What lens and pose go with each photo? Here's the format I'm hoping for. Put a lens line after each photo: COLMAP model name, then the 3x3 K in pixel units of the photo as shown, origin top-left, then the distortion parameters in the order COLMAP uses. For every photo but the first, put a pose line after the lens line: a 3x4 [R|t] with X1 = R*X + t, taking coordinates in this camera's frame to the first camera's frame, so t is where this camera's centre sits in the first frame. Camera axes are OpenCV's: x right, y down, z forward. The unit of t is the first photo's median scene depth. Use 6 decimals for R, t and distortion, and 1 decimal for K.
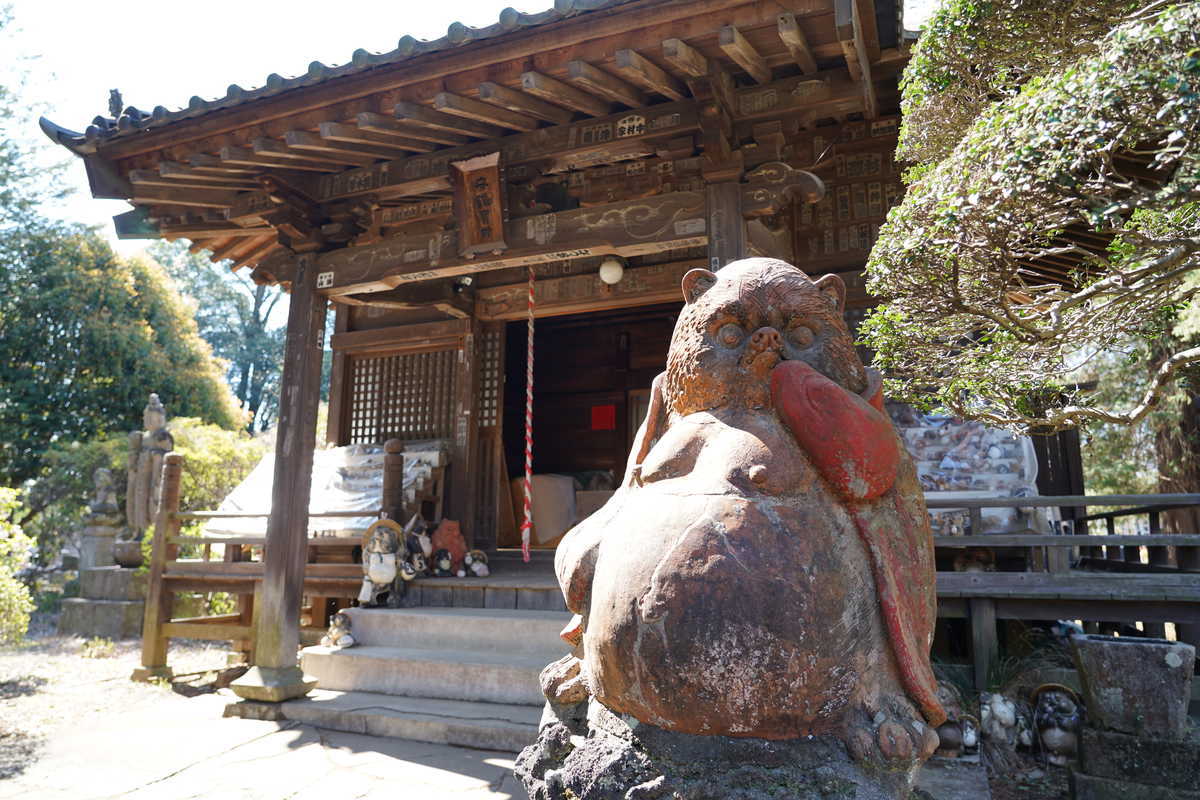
lens RADIAL K [[814.9, 0, 599.7], [0, 814.9, 399.6], [0, 0, 1]] dist [-0.038710, 0.000723]
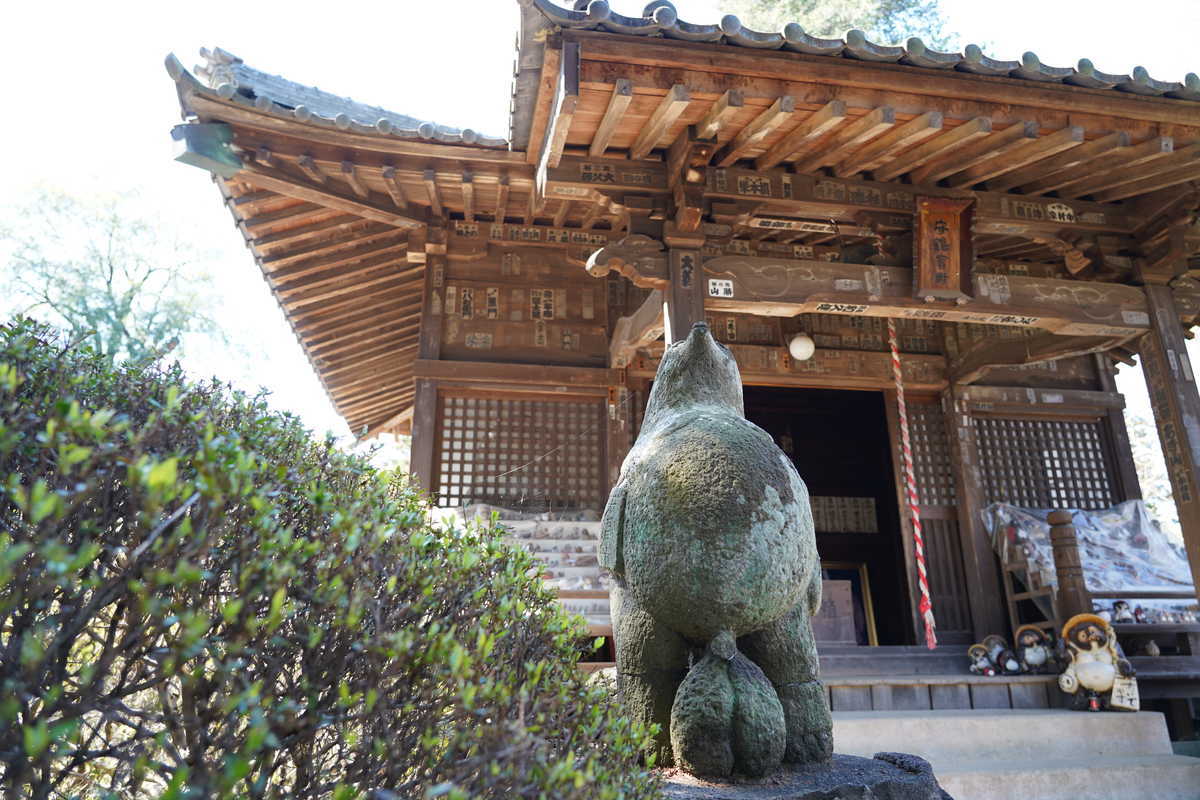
lens RADIAL K [[814.9, 0, 600.7], [0, 814.9, 399.7], [0, 0, 1]] dist [-0.038710, 0.000723]
pose [[0.859539, 0.155046, 0.486984, -0.865408], [-0.083725, 0.982716, -0.165102, 0.109595], [-0.504166, 0.101139, 0.857664, 0.405342]]
